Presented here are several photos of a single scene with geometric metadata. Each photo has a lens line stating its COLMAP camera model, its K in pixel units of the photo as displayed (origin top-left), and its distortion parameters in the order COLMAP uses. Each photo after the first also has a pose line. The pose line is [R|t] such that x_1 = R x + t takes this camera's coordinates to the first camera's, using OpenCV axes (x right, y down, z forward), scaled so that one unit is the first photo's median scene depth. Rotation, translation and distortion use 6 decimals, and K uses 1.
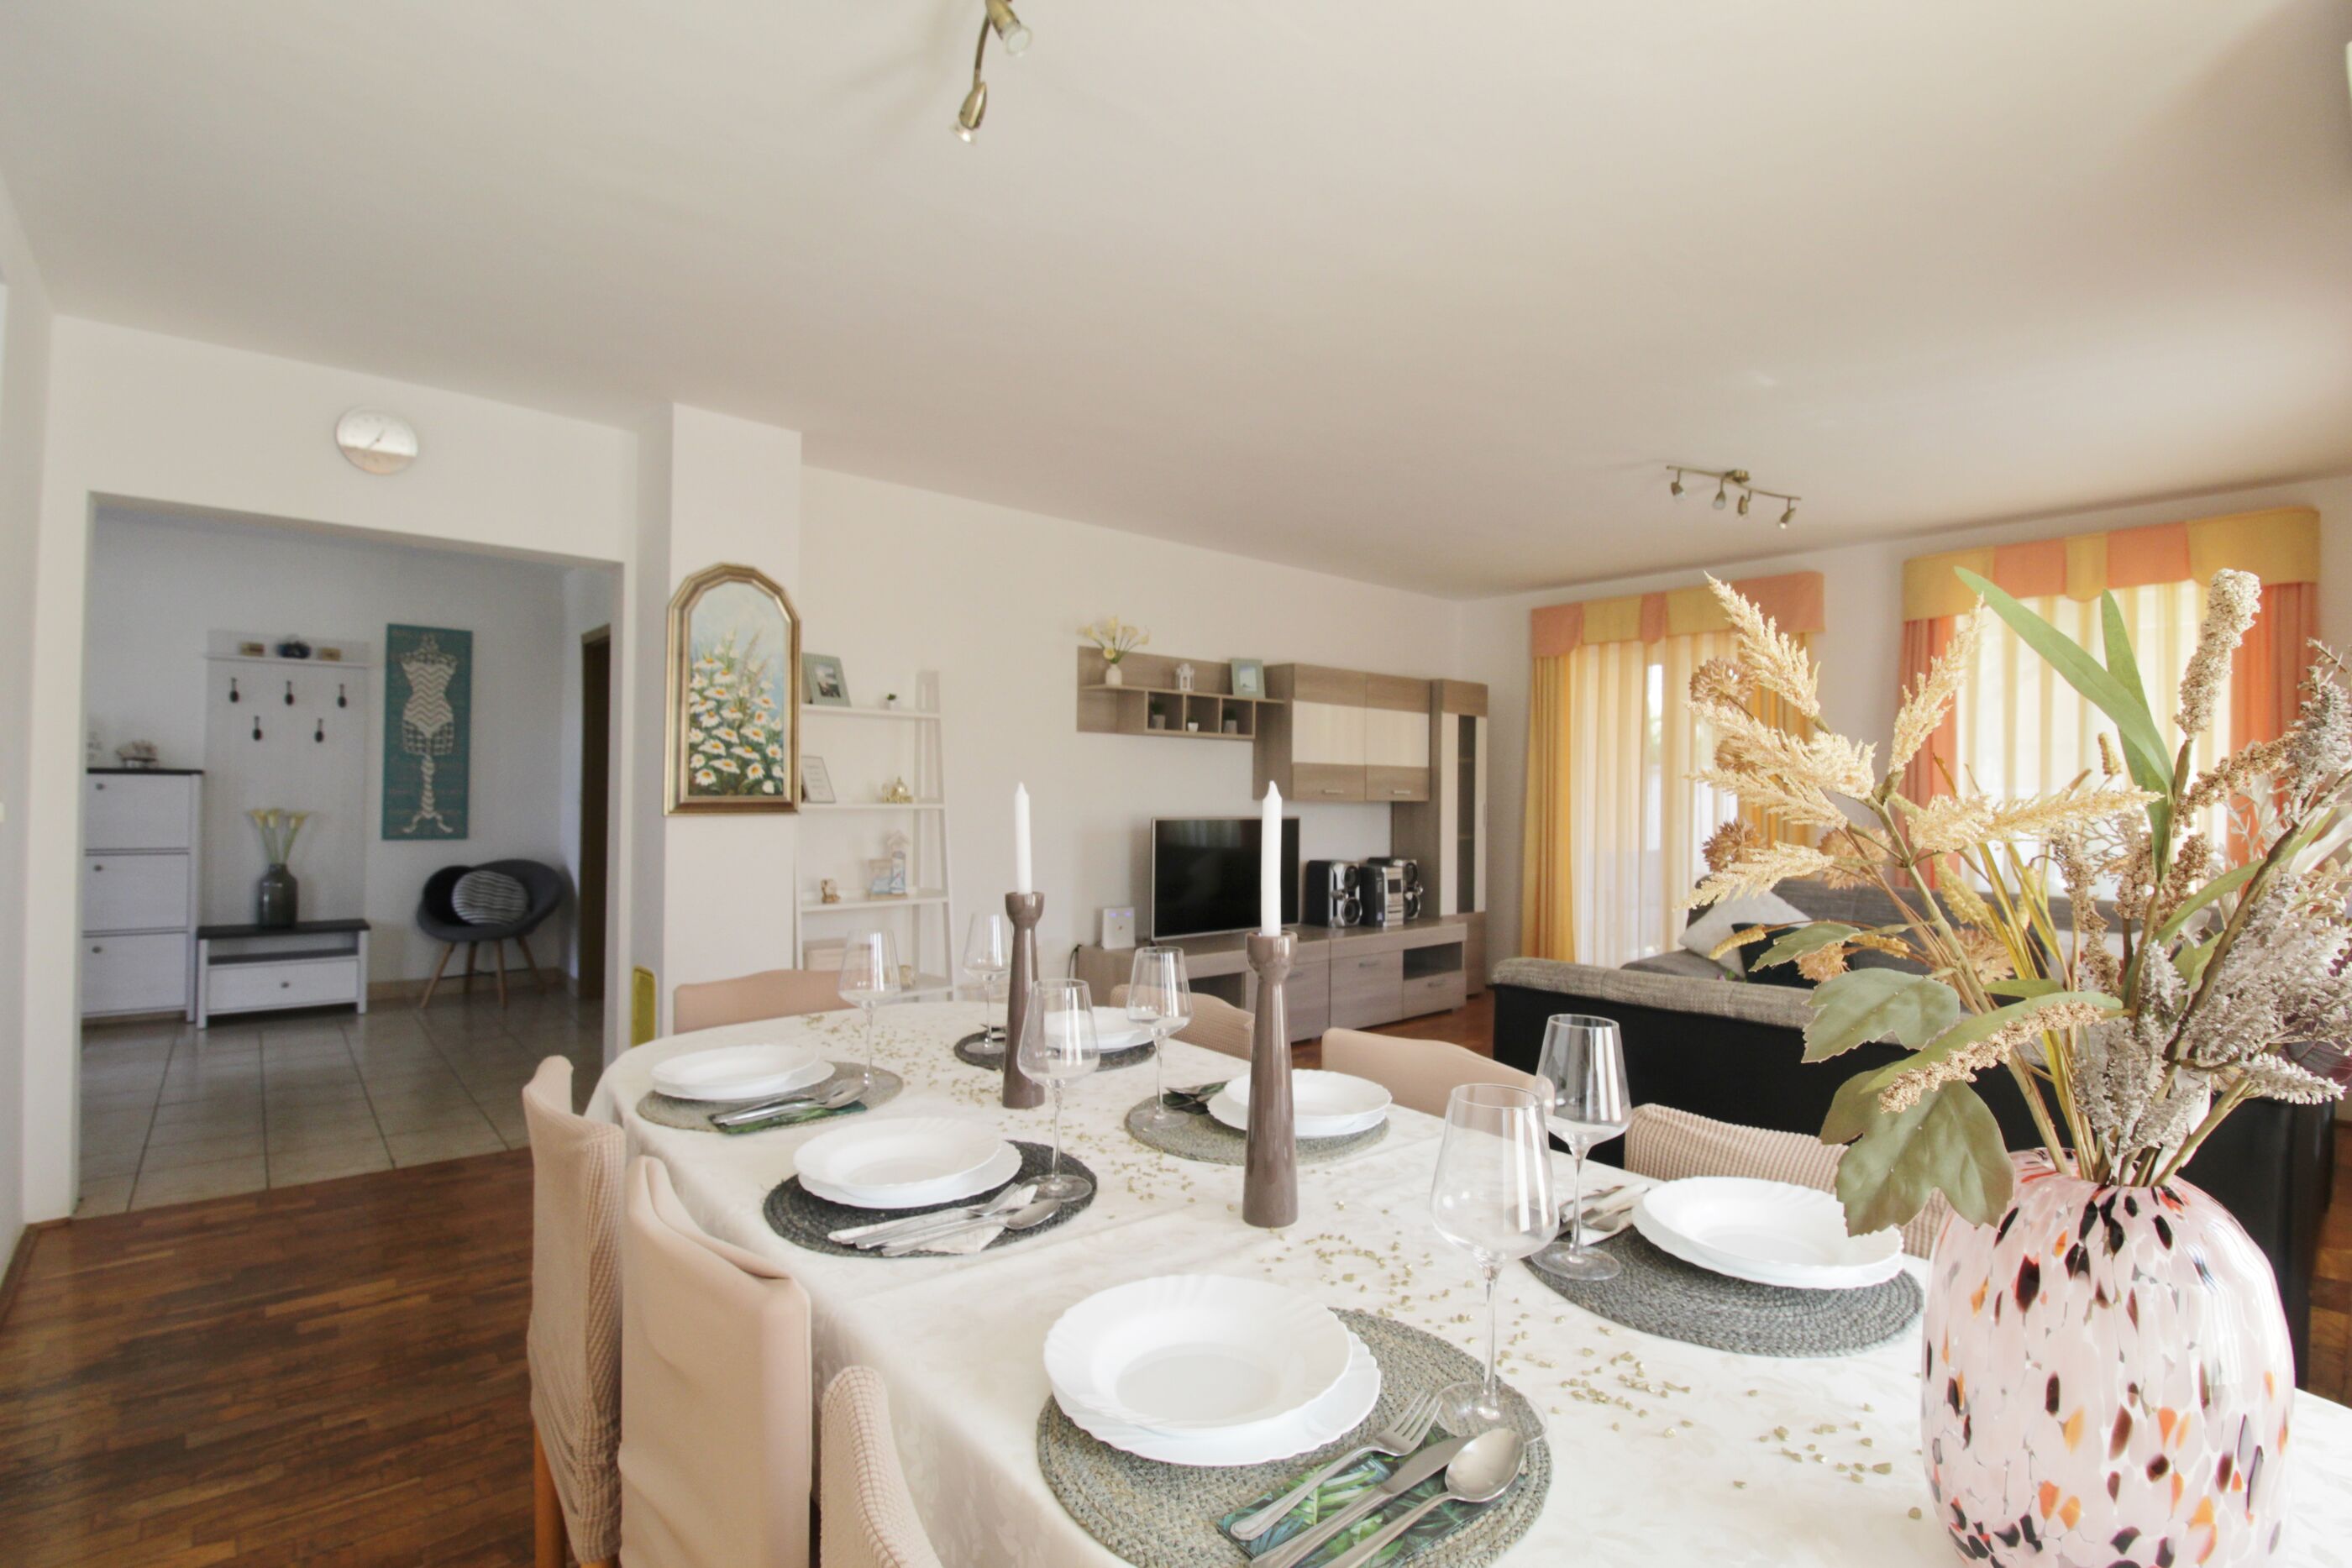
lens RADIAL K [[1095.2, 0, 1212.6], [0, 1095.2, 784.2], [0, 0, 1]] dist [0.000702, -0.012625]
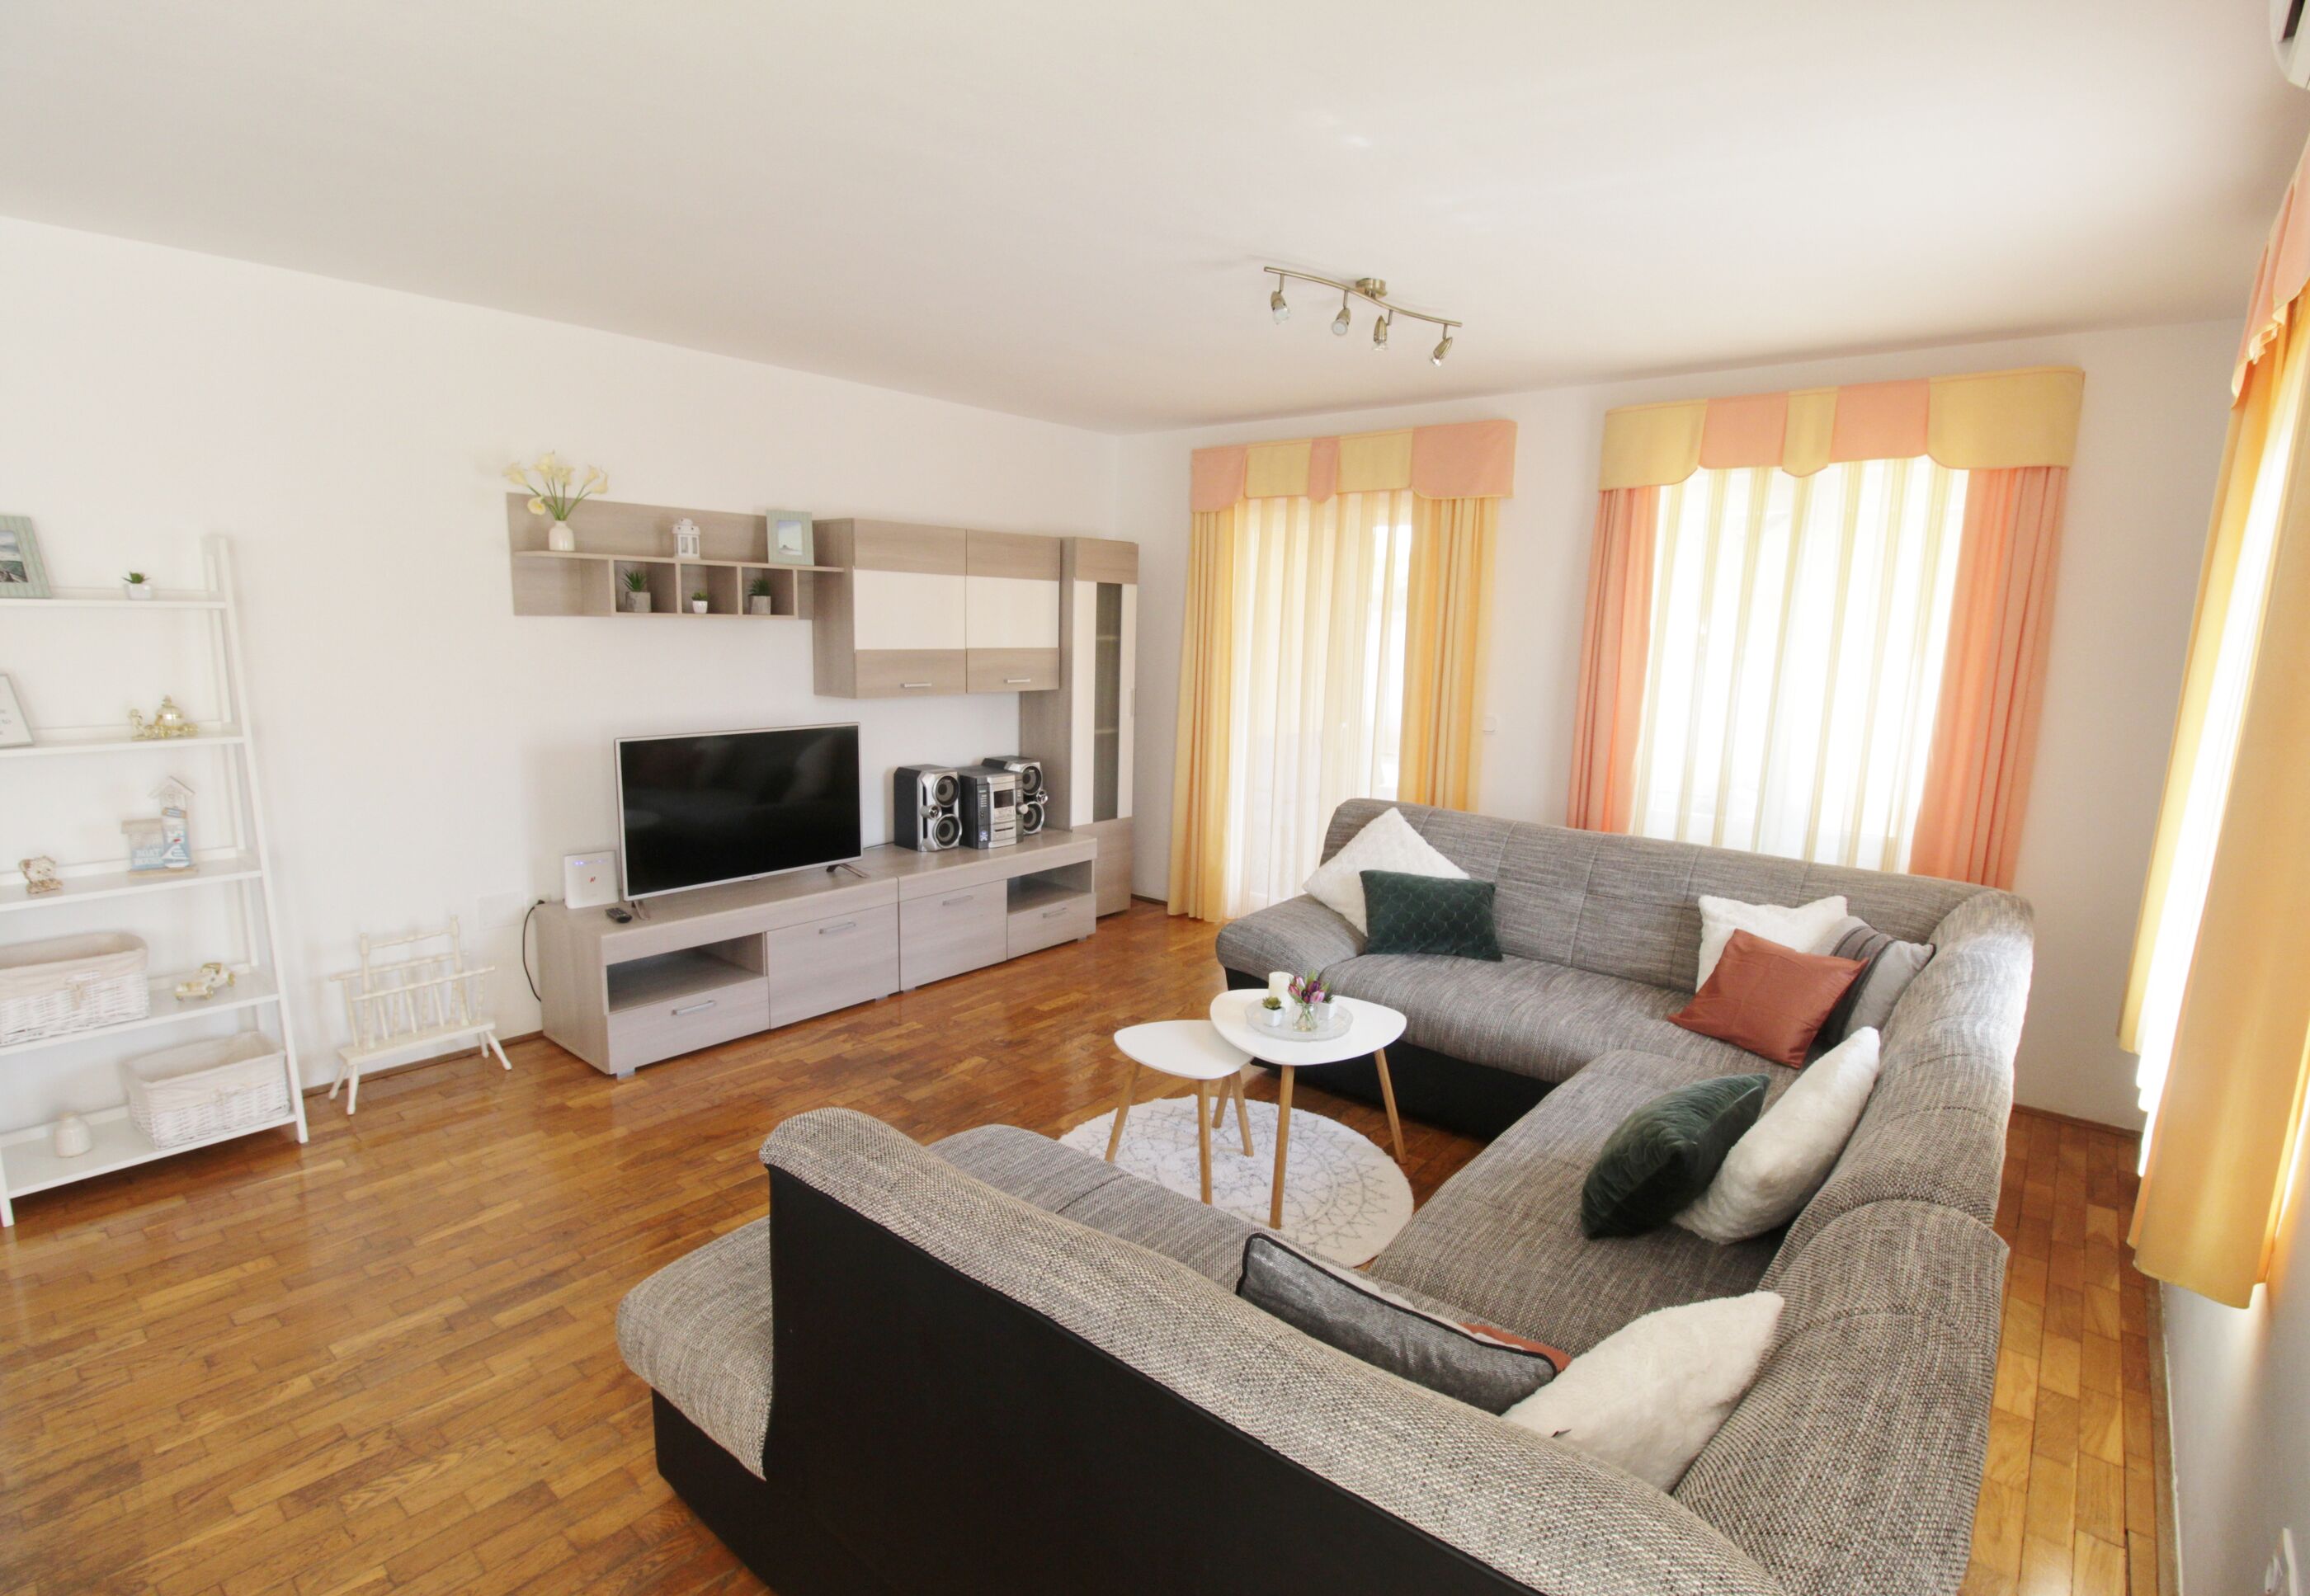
lens RADIAL K [[1115.2, 0, 1155.0], [0, 1115.2, 798.0], [0, 0, 1]] dist [0.000892, -0.012496]
pose [[0.990324, -0.009451, 0.138450, 0.265993], [-0.014542, 0.985118, 0.171263, -0.084554], [-0.138008, -0.171620, 0.975449, 0.281447]]
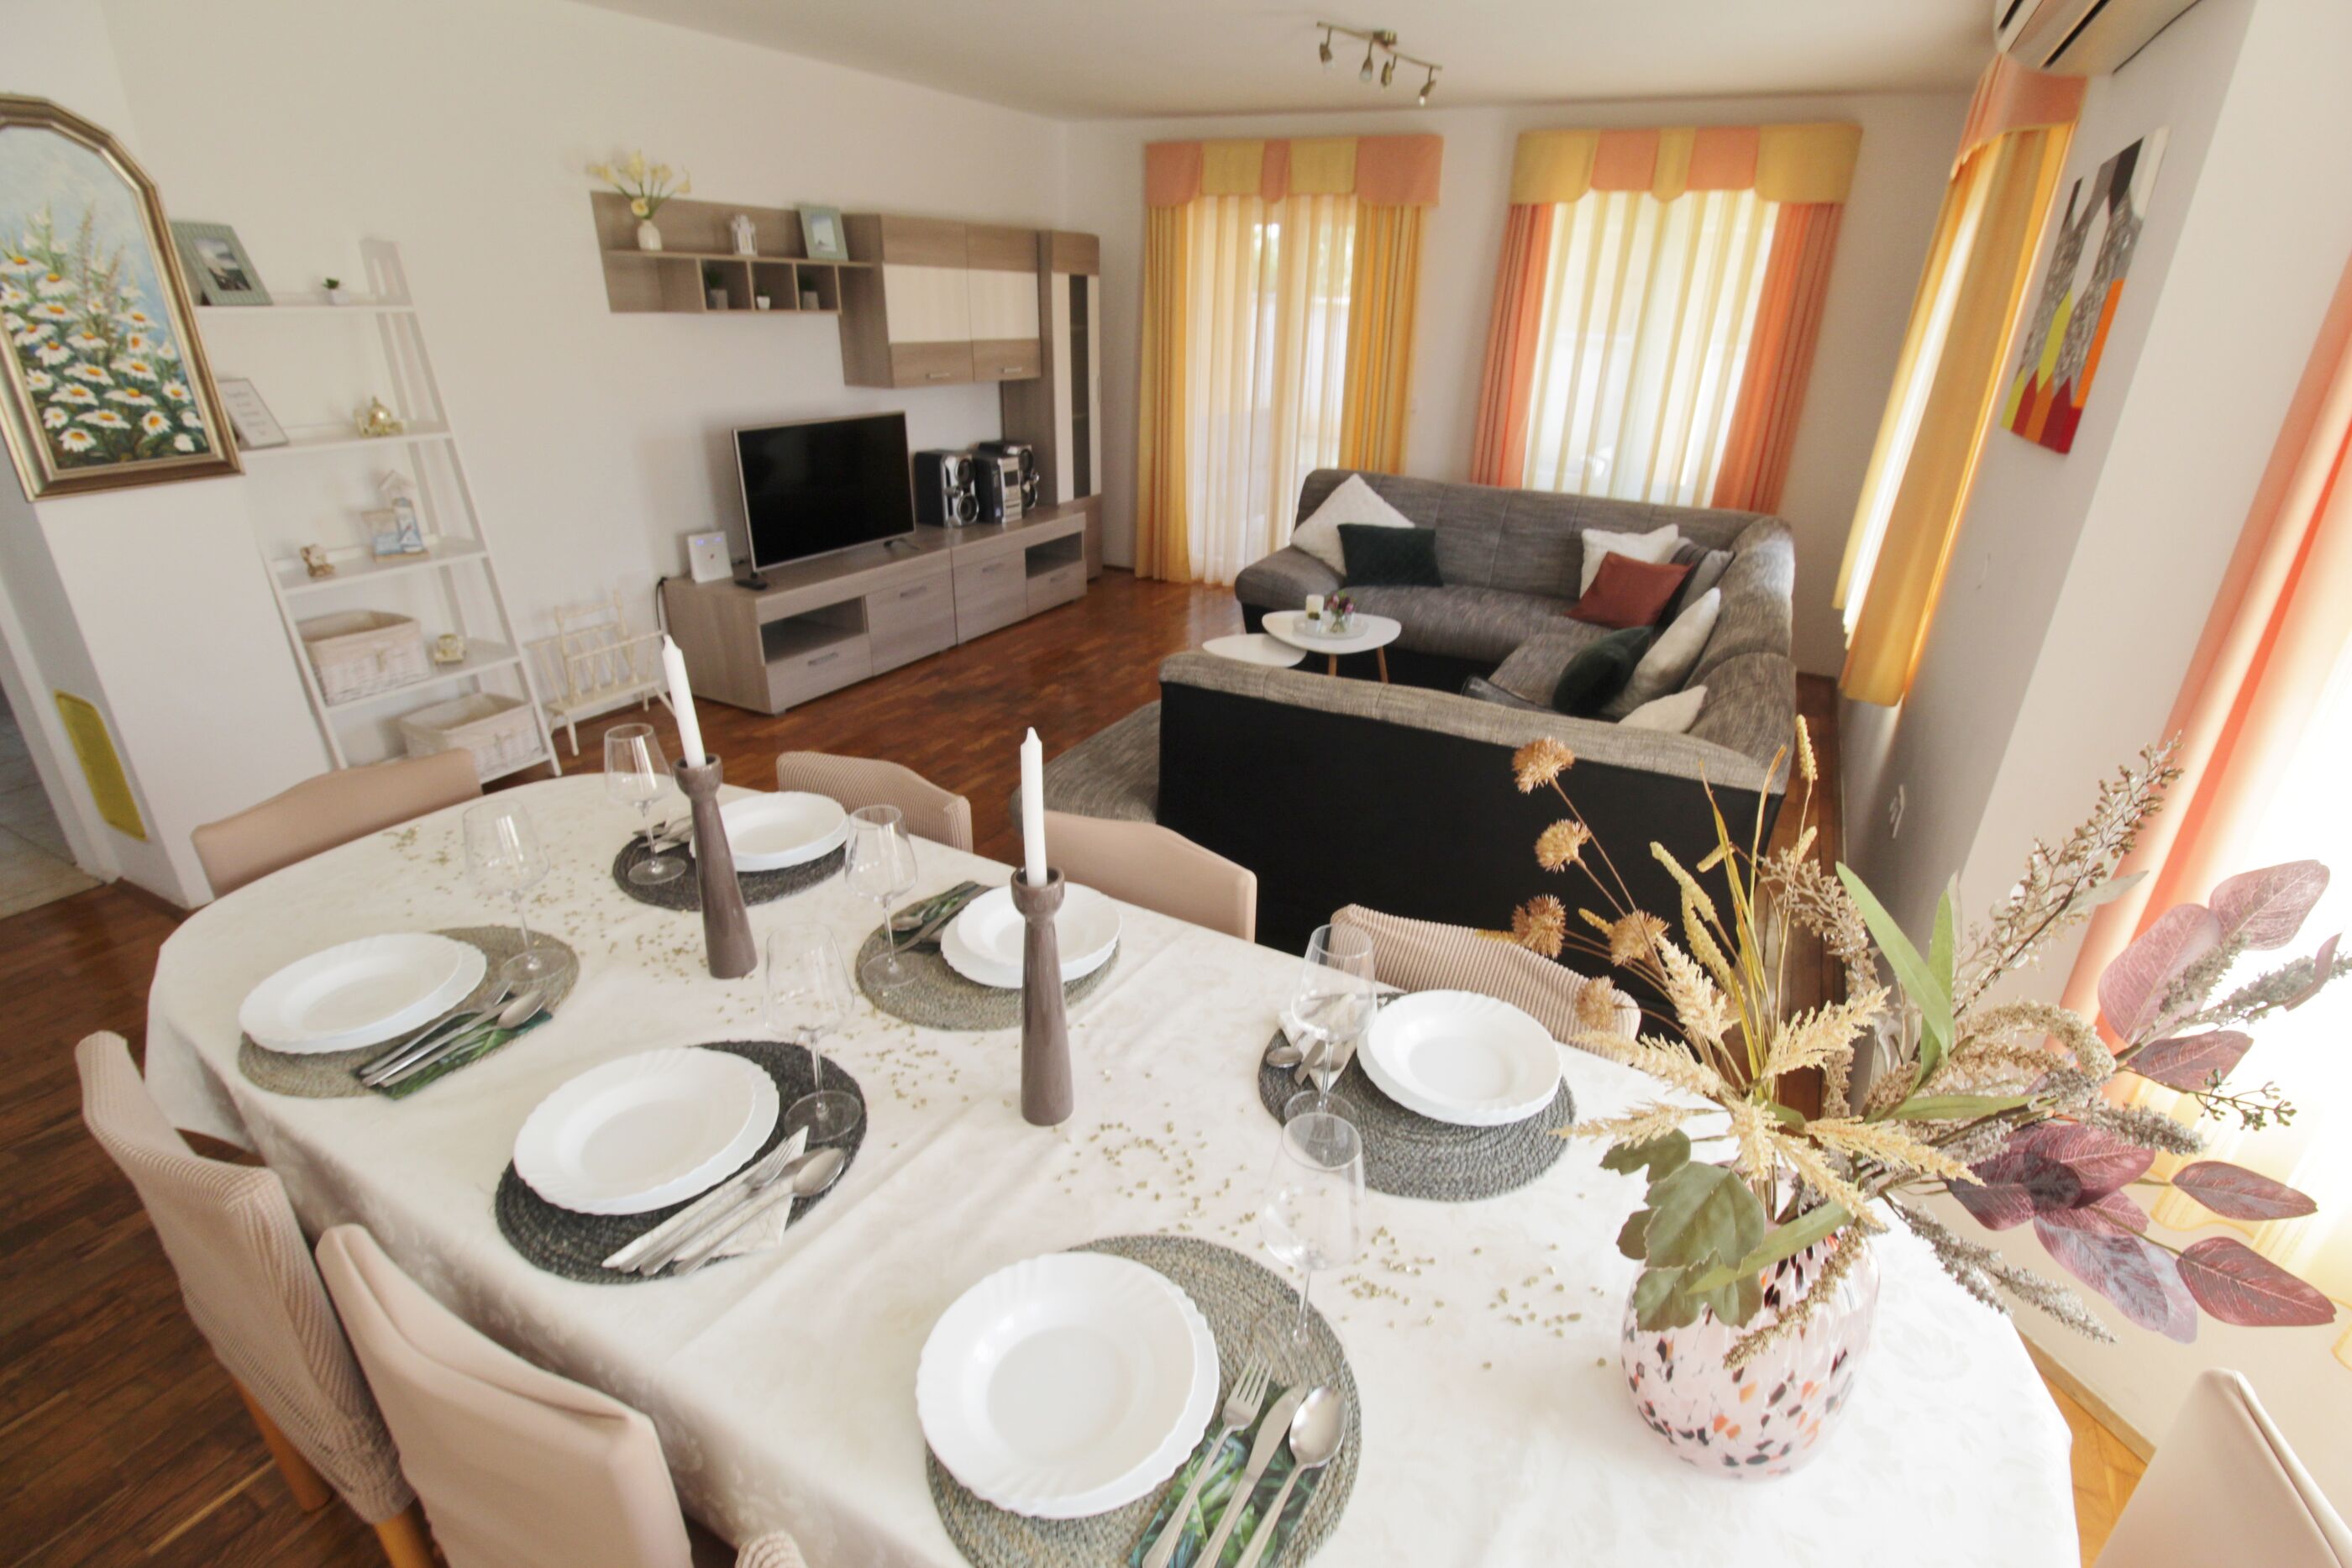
lens RADIAL K [[1095.2, 0, 1212.6], [0, 1095.2, 784.2], [0, 0, 1]] dist [0.000702, -0.012625]
pose [[0.933343, -0.129953, 0.334638, -0.036700], [-0.023846, 0.907675, 0.418996, -0.110605], [-0.358192, -0.399047, 0.844073, 0.055507]]
